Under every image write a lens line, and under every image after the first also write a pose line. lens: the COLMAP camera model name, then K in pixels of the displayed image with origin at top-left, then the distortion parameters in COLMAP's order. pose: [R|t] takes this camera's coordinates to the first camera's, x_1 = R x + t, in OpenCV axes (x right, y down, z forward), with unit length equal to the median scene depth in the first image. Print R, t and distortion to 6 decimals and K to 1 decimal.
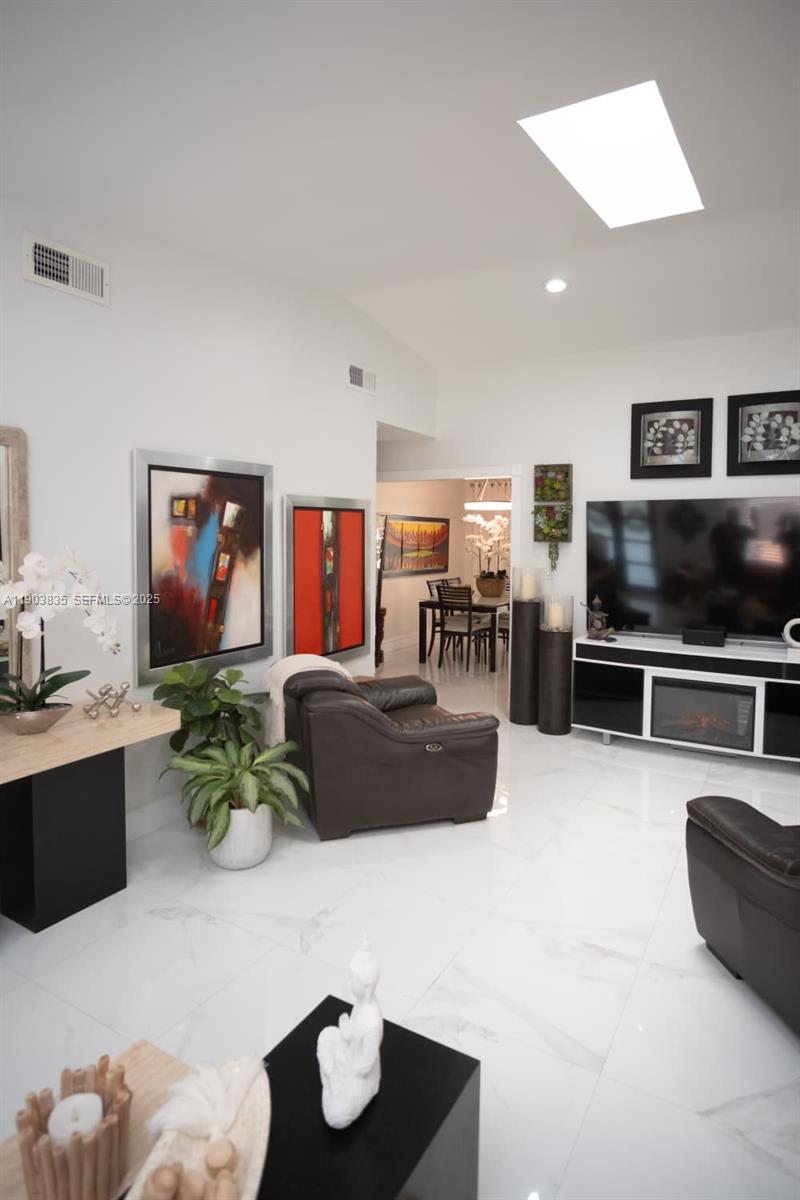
lens RADIAL K [[664.4, 0, 399.6], [0, 664.4, 585.7], [0, 0, 1]] dist [-0.010769, -0.001148]
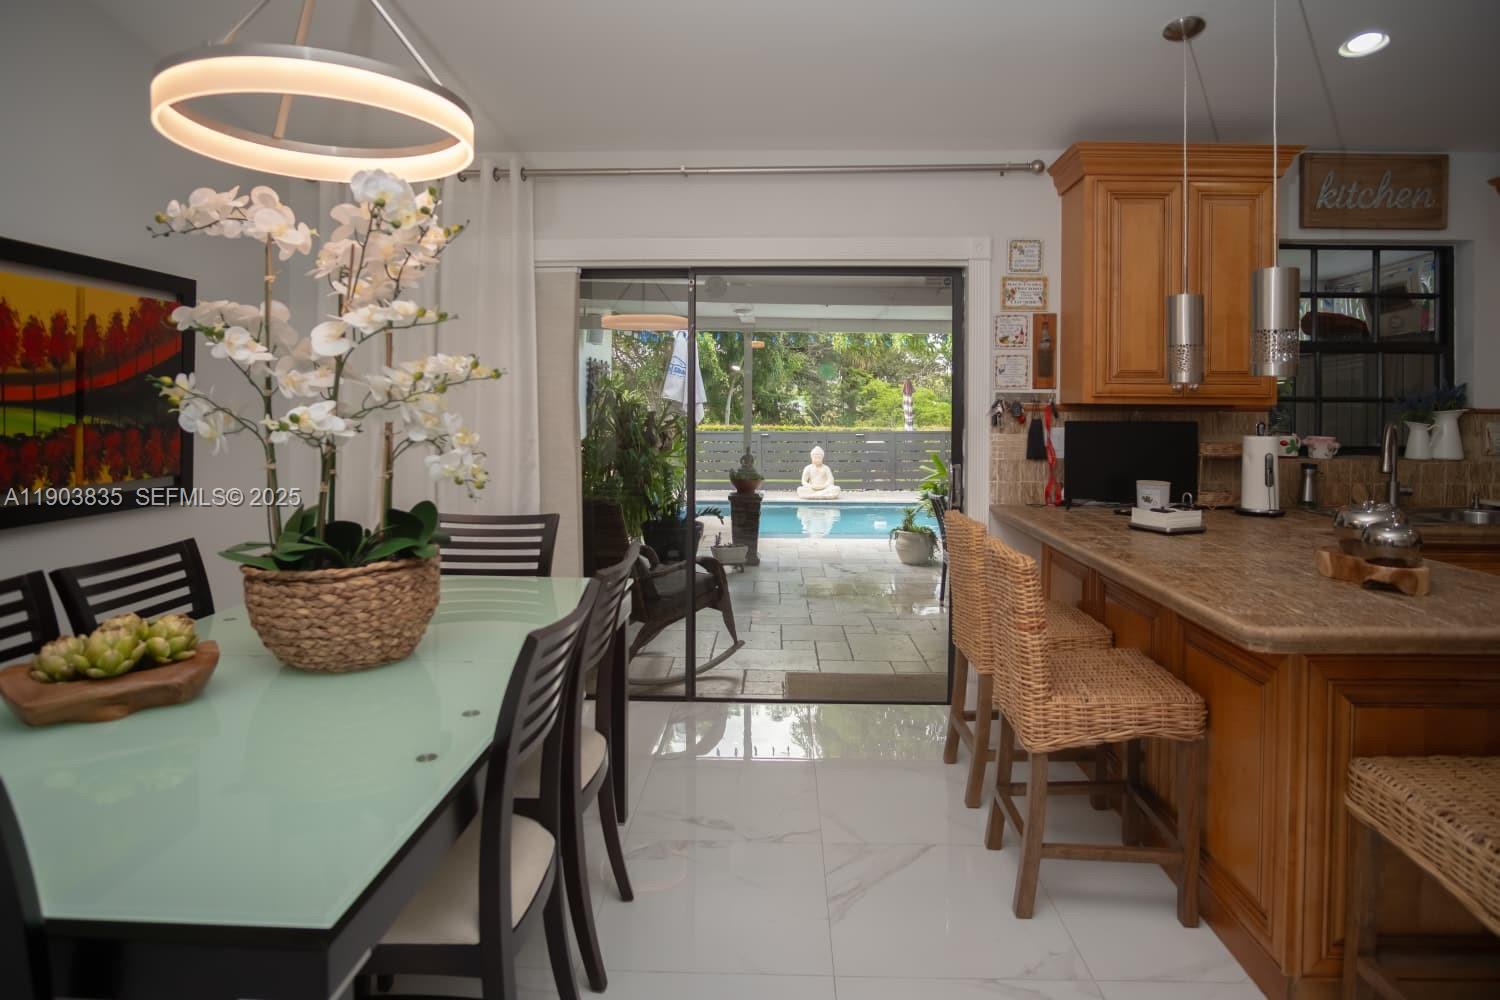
lens RADIAL K [[830.5, 0, 749.7], [0, 830.5, 416.5], [0, 0, 1]] dist [-0.010769, -0.001148]
pose [[0.868894, -0.008033, 0.494932, 0.122764], [0.040139, 0.997719, -0.054273, -0.031558], [-0.493368, 0.067024, 0.867235, 0.759504]]
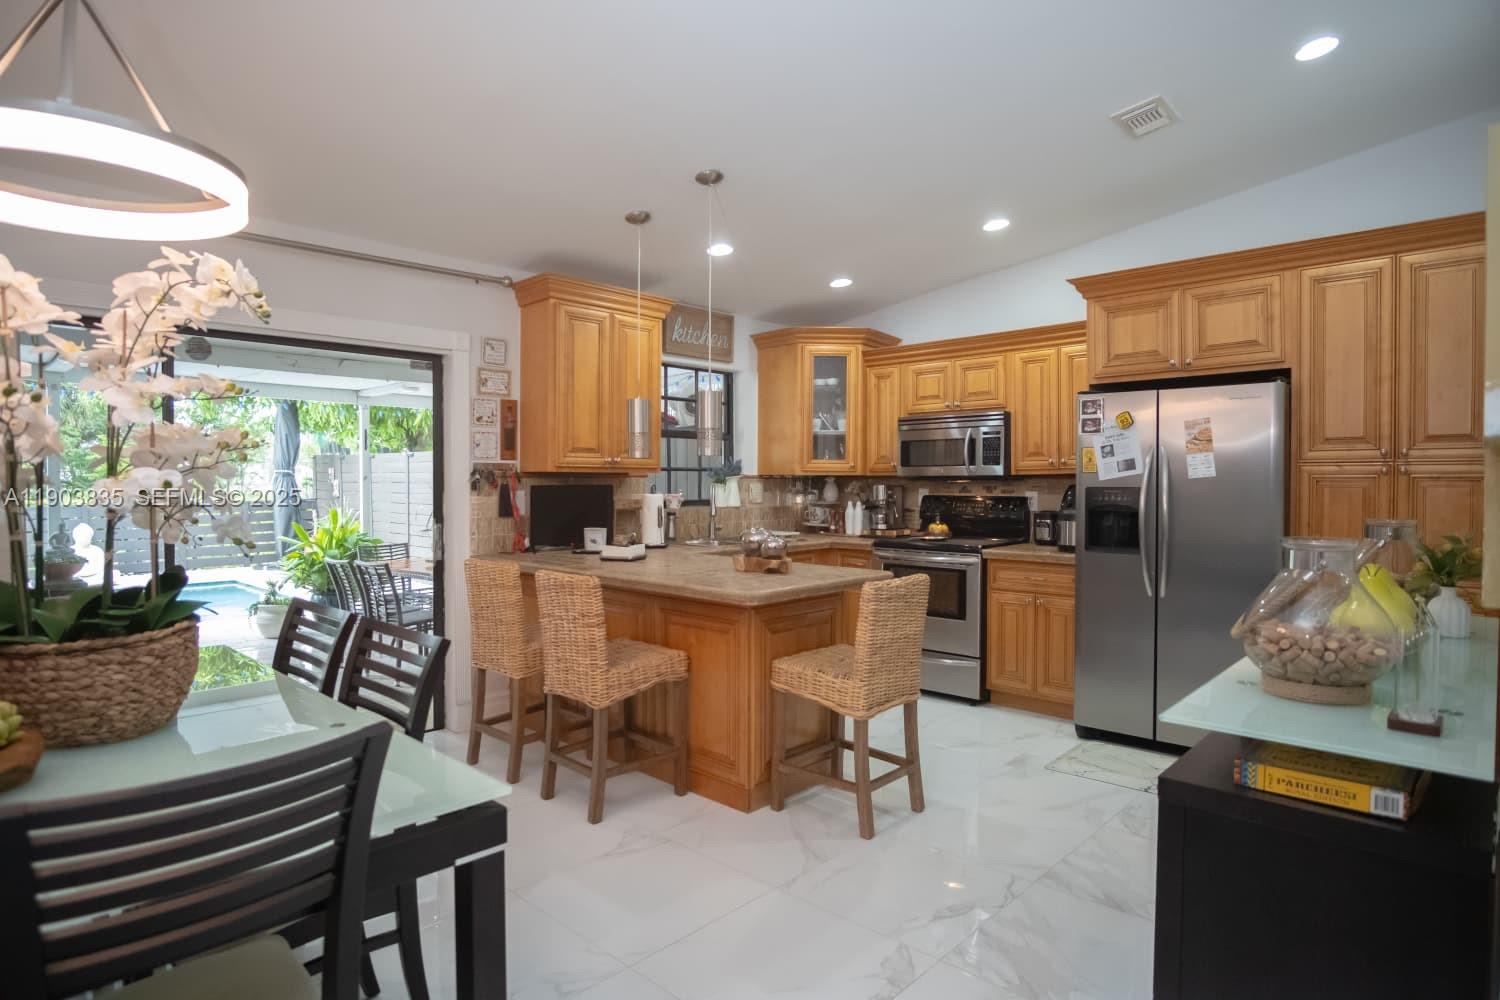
lens RADIAL K [[812.4, 0, 750.0], [0, 812.4, 500.0], [0, 0, 1]] dist [-0.005600, -0.000601]
pose [[0.220429, -0.033145, 0.974840, -0.041330], [0.076615, 0.996923, 0.016572, -0.034425], [-0.972390, 0.071034, 0.222290, 0.795157]]
